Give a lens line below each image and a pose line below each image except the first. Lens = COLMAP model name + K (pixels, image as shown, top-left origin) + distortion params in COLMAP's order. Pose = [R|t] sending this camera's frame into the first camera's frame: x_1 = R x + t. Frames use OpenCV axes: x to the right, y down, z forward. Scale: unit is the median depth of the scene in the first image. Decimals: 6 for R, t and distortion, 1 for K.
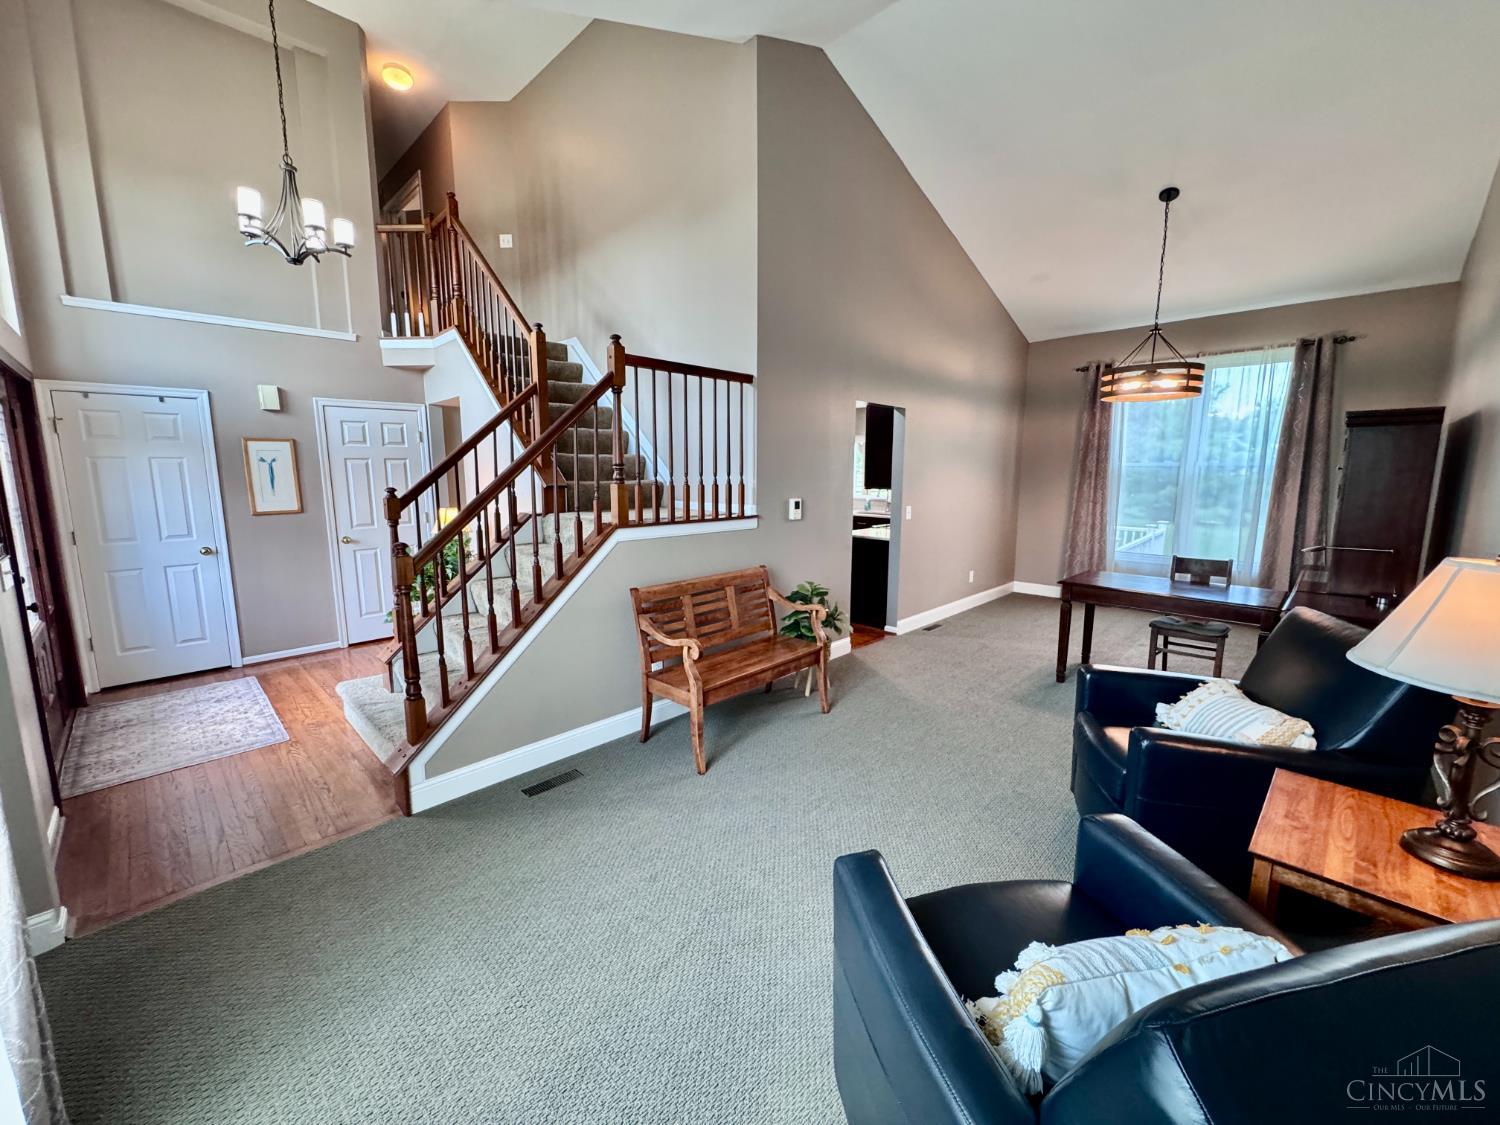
lens RADIAL K [[600.3, 0, 750.5], [0, 600.3, 556.9], [0, 0, 1]] dist [0.000653, 0.000032]
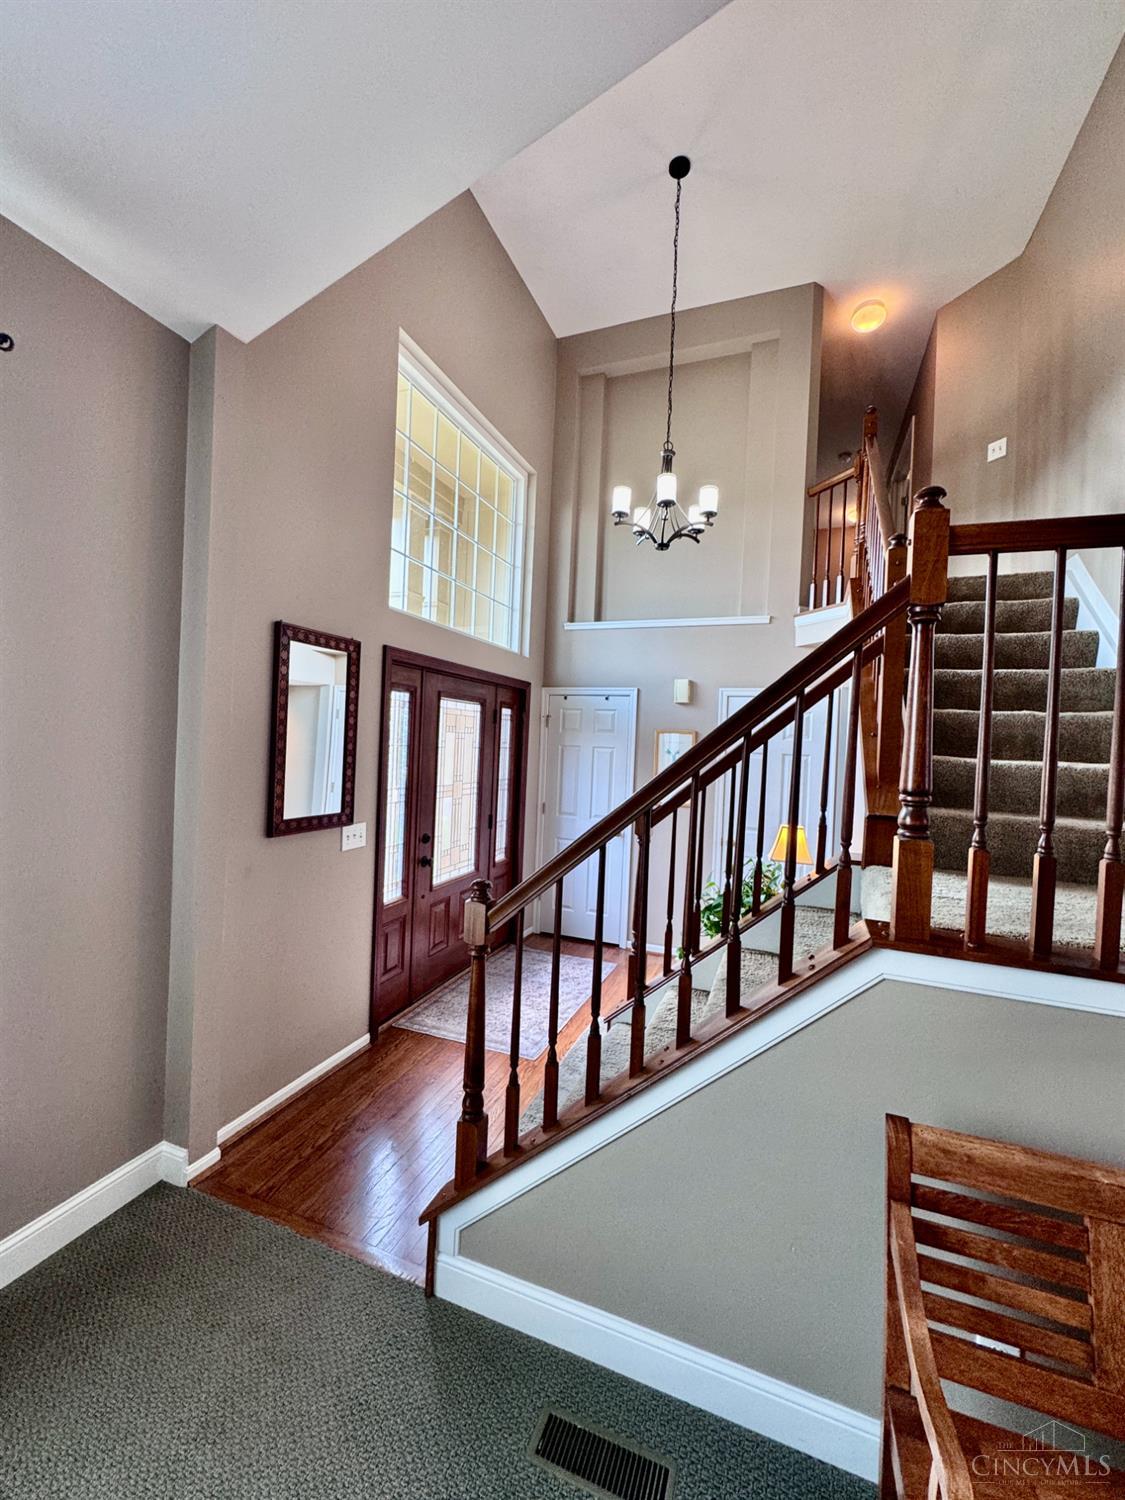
lens RADIAL K [[600.3, 0, 568.4], [0, 600.3, 747.7], [0, 0, 1]] dist [0.000653, 0.000032]
pose [[0.400690, 0.025142, -0.915869, 0.050385], [-0.177212, 0.982874, -0.050549, -0.096277], [0.898912, 0.182557, 0.398283, 0.490197]]
